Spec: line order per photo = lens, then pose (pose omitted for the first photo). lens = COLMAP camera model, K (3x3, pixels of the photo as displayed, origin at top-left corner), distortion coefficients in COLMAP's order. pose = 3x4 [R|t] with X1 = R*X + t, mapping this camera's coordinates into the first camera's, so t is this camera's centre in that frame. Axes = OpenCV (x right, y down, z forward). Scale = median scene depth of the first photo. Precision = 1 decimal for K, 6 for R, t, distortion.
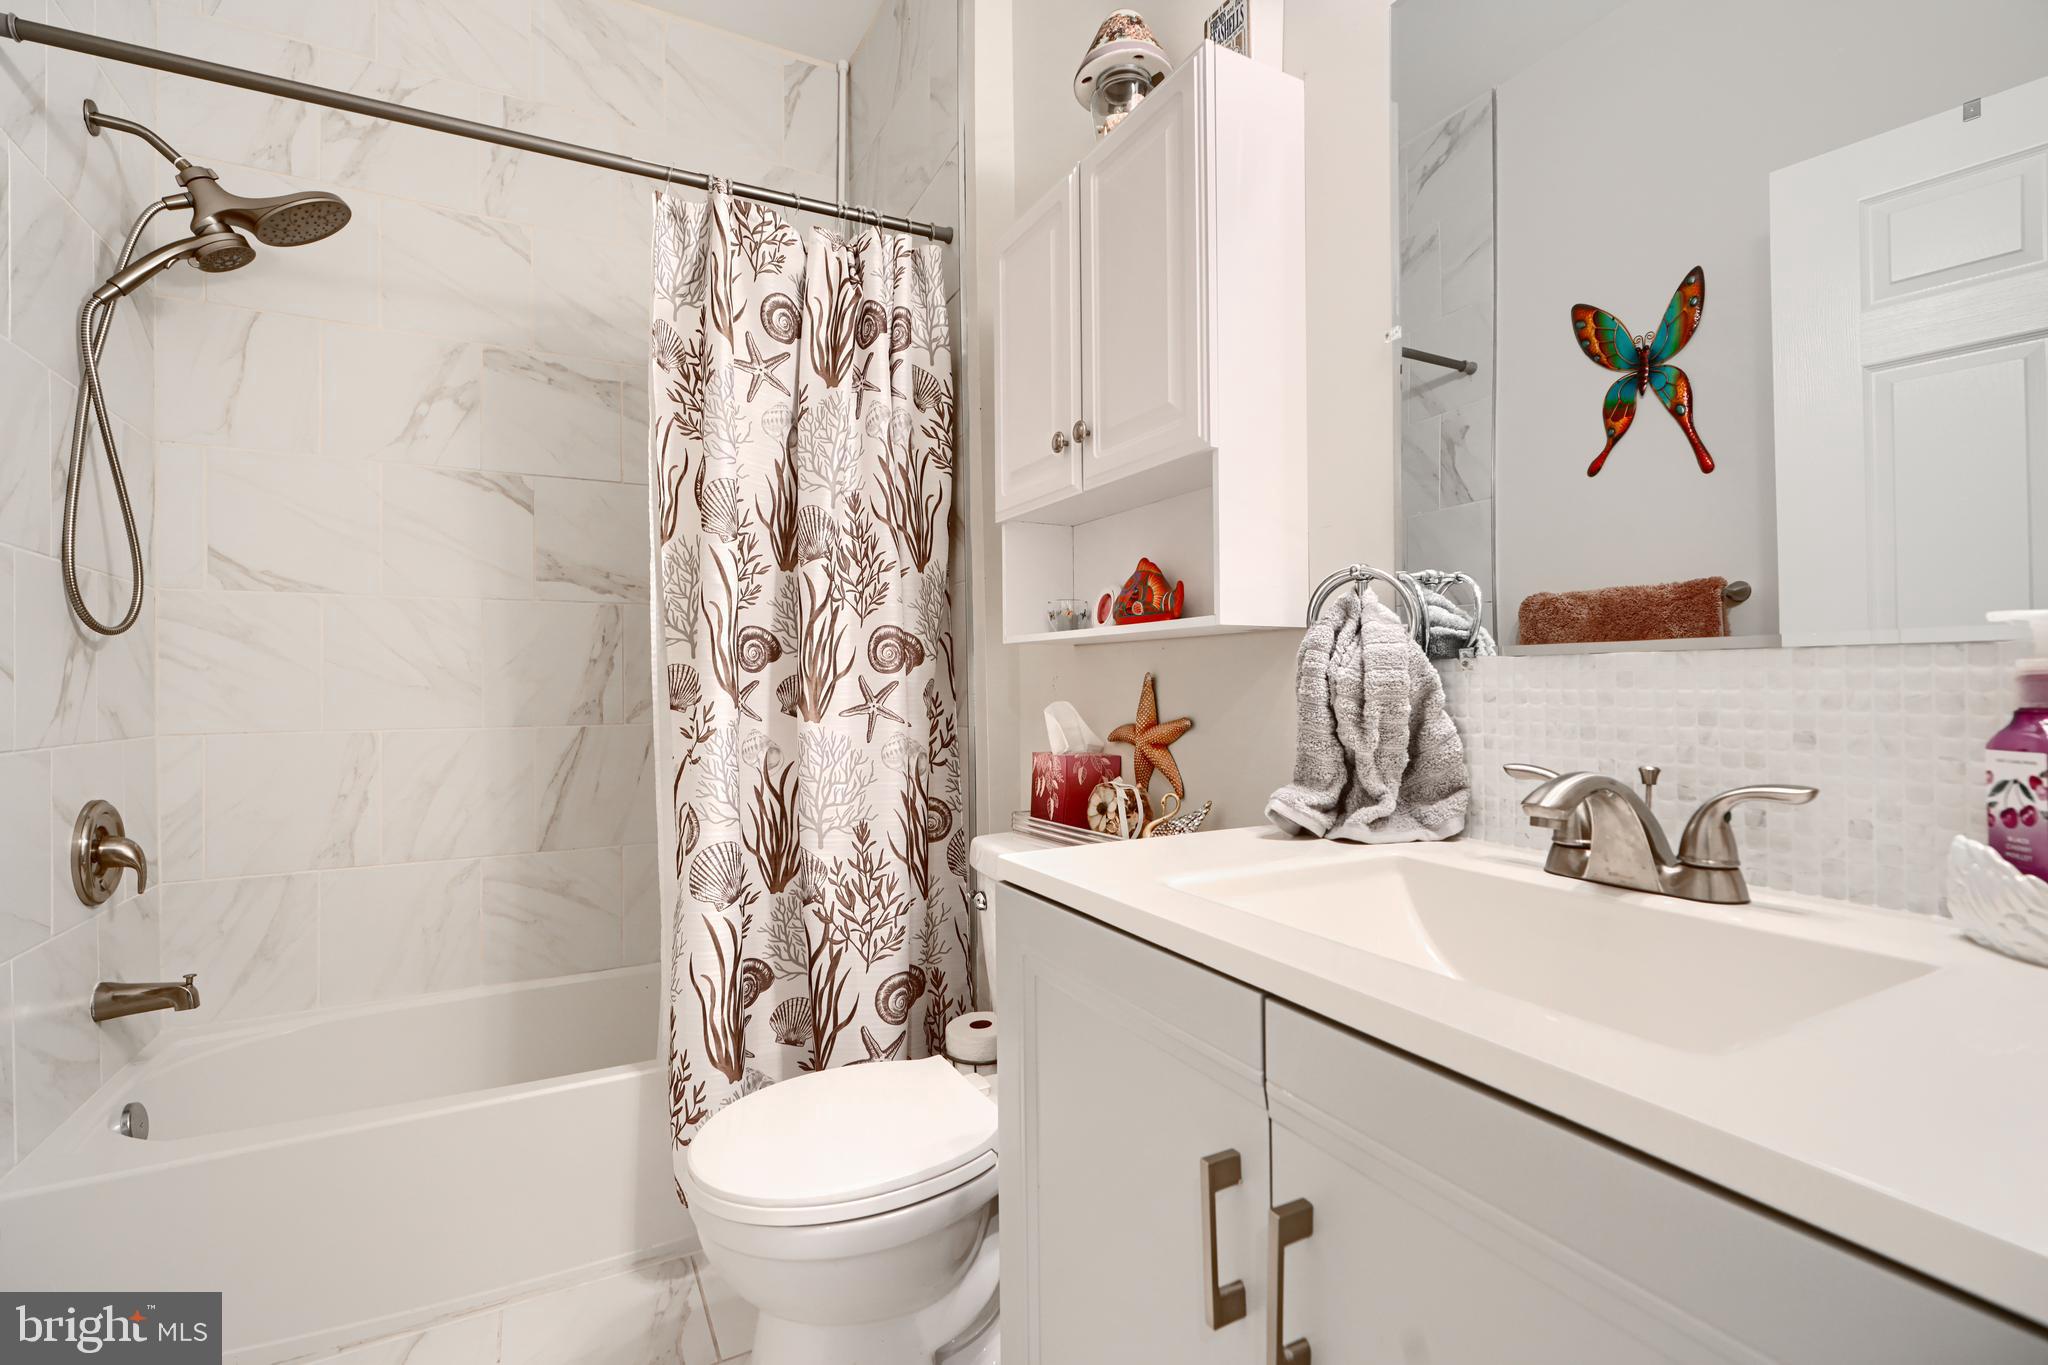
lens RADIAL K [[914.4, 0, 1024.9], [0, 914.4, 675.6], [0, 0, 1]] dist [0.002469, 0.000265]
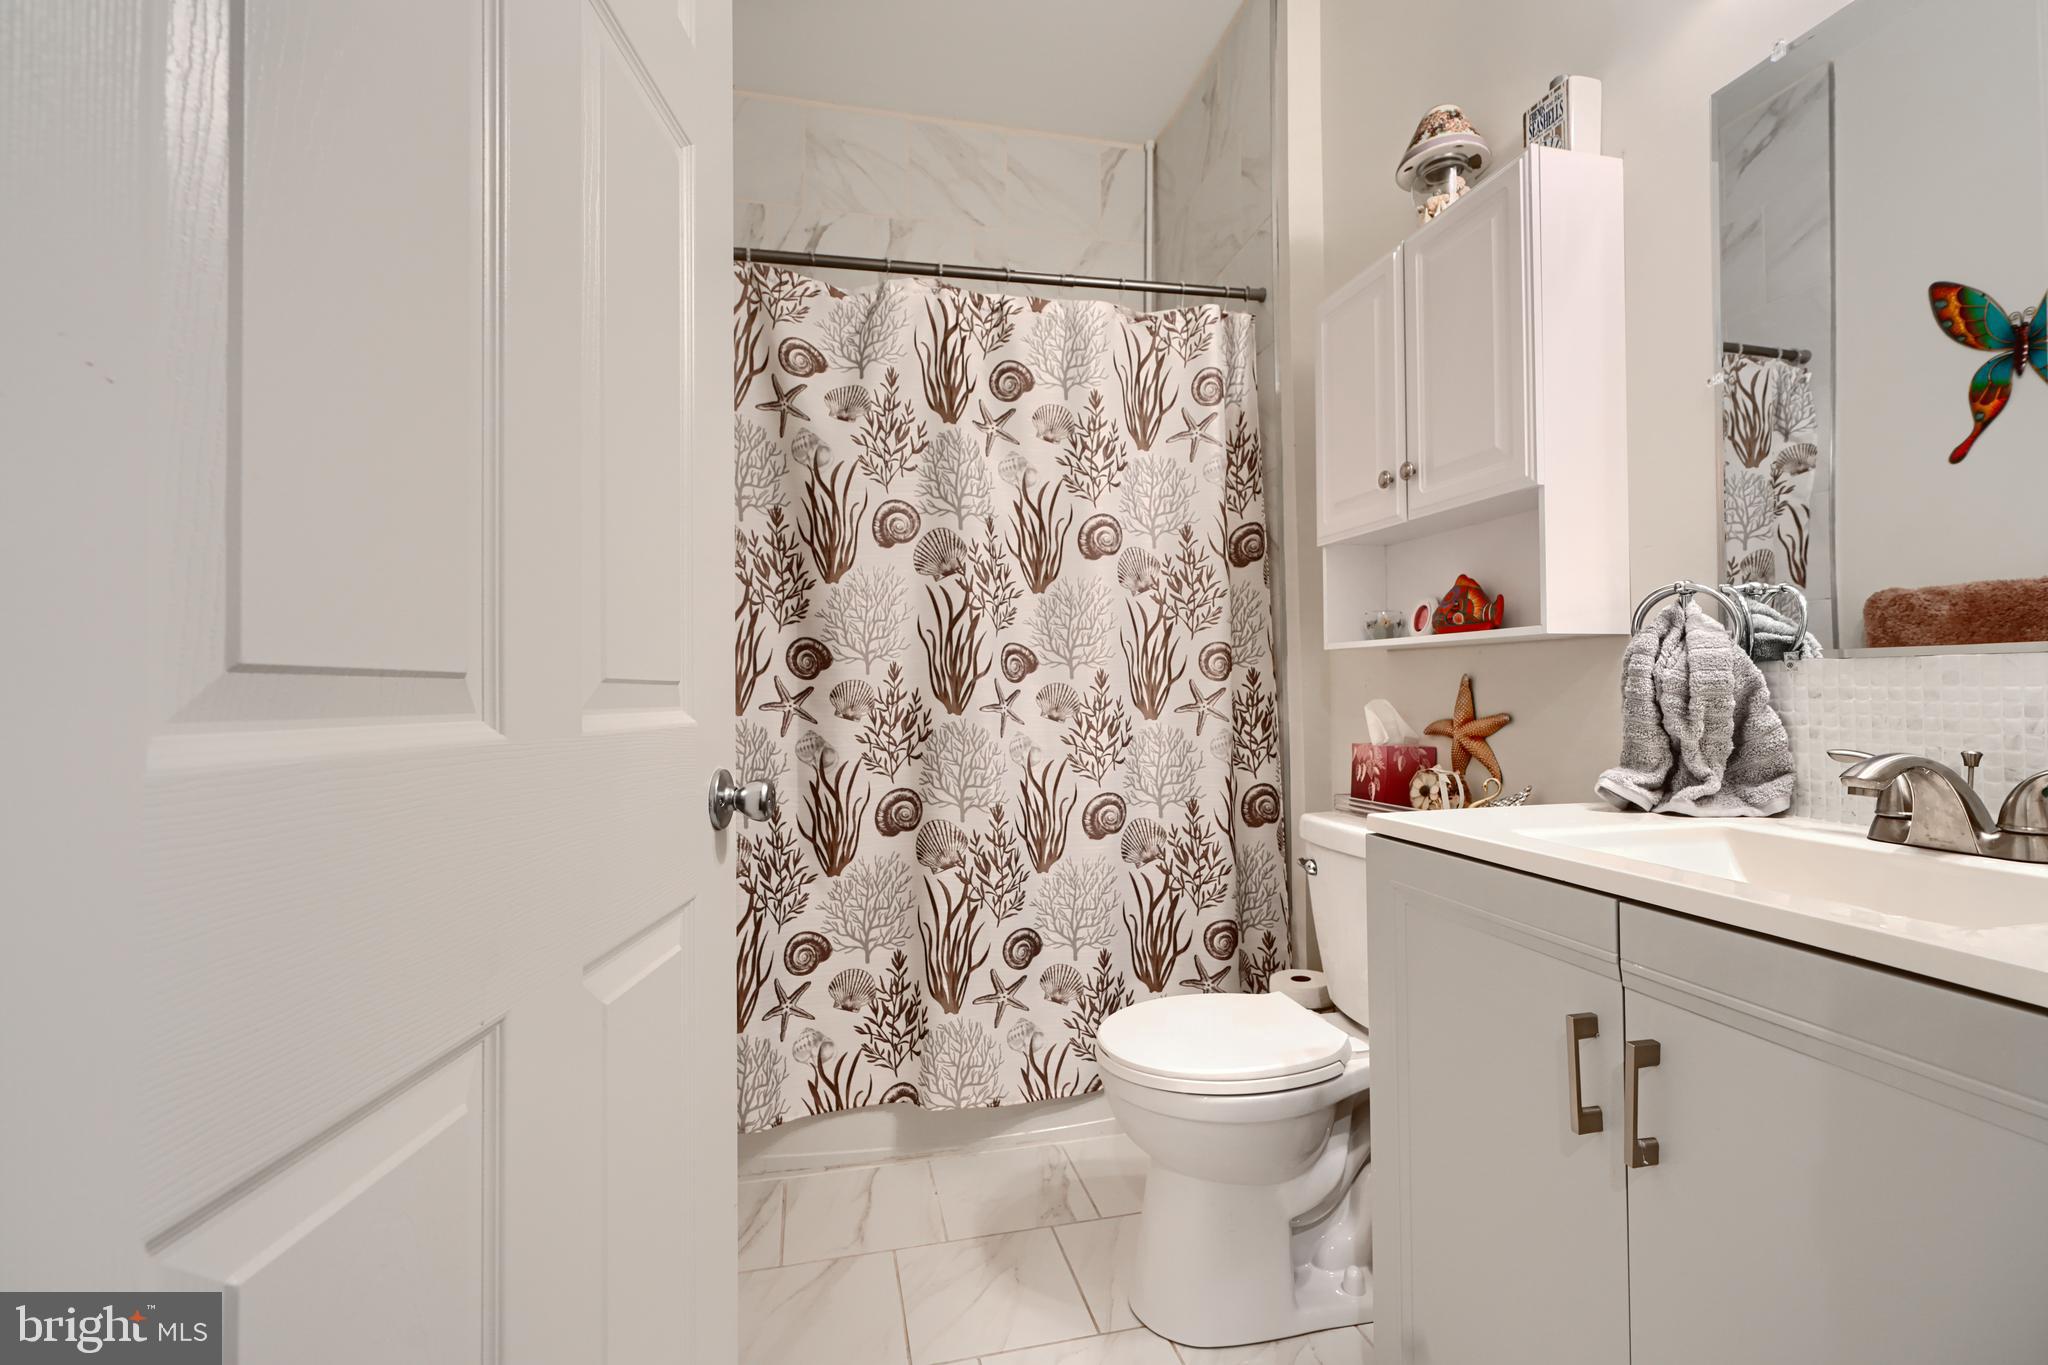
lens RADIAL K [[910.7, 0, 1024.3], [0, 910.7, 675.9], [0, 0, 1]] dist [0.002232, 0.000448]
pose [[0.966761, -0.004008, -0.255651, -0.110004], [0.003327, 0.999990, -0.003095, 0.000782], [0.255661, 0.002142, 0.966764, -0.249632]]
